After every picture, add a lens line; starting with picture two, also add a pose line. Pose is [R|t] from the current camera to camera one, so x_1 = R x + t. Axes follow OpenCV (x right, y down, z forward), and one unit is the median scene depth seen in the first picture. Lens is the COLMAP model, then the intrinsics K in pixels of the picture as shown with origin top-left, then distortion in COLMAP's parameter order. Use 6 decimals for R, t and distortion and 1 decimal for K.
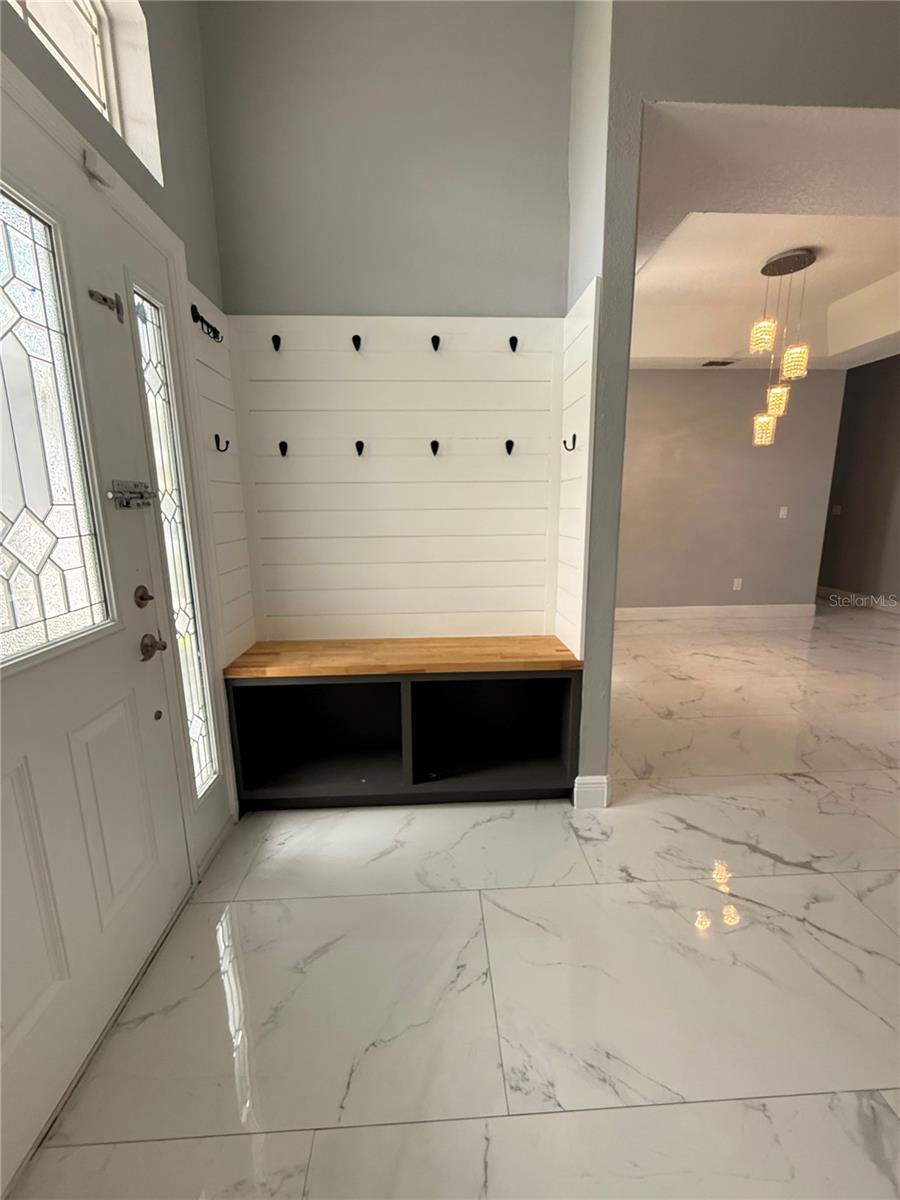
lens RADIAL K [[479.6, 0, 450.0], [0, 479.6, 600.0], [0, 0, 1]] dist [-0.001367, 0.000239]
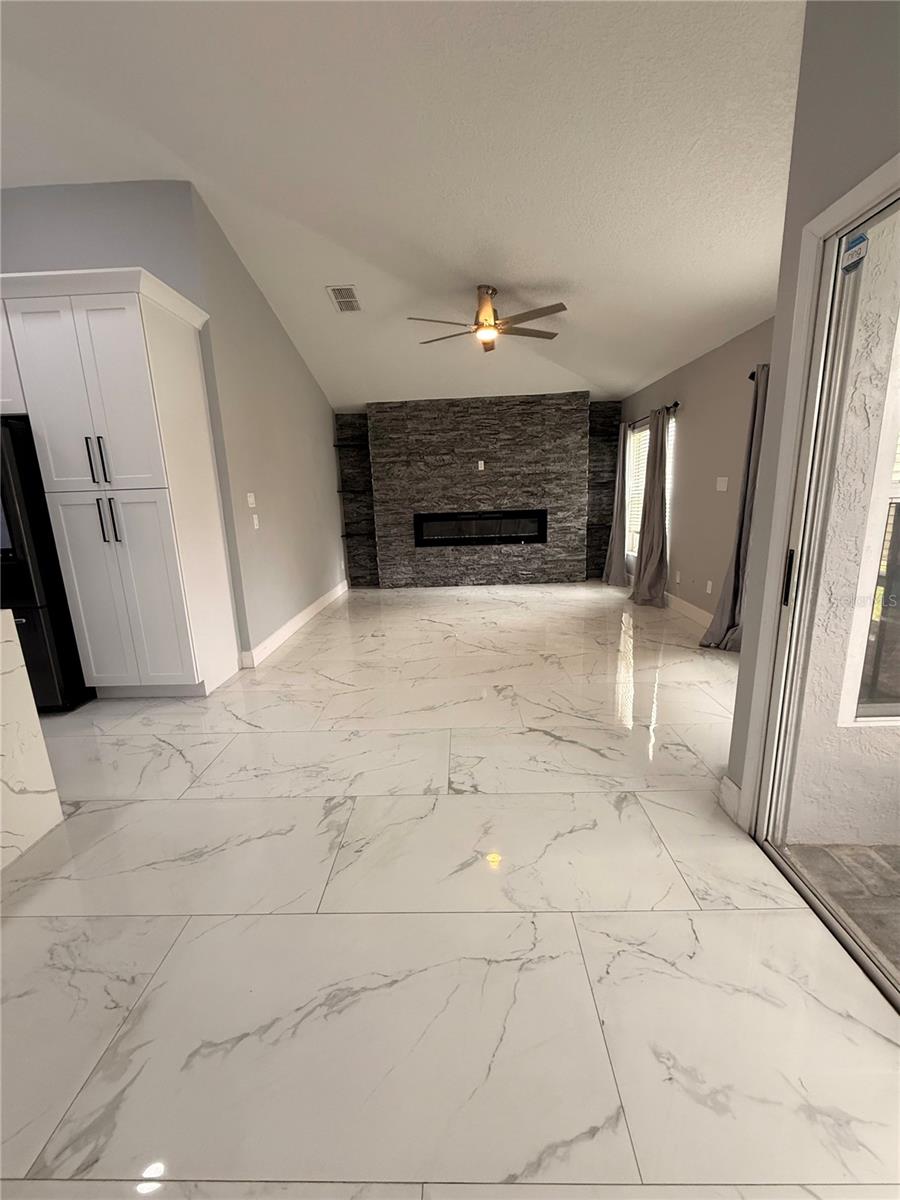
lens RADIAL K [[479.6, 0, 450.0], [0, 479.6, 600.0], [0, 0, 1]] dist [-0.001367, 0.000239]
pose [[-0.996701, 0.028982, 0.075807, 0.785771], [0.057188, 0.913575, 0.402628, -0.439236], [-0.057587, 0.405635, -0.912219, 2.035713]]
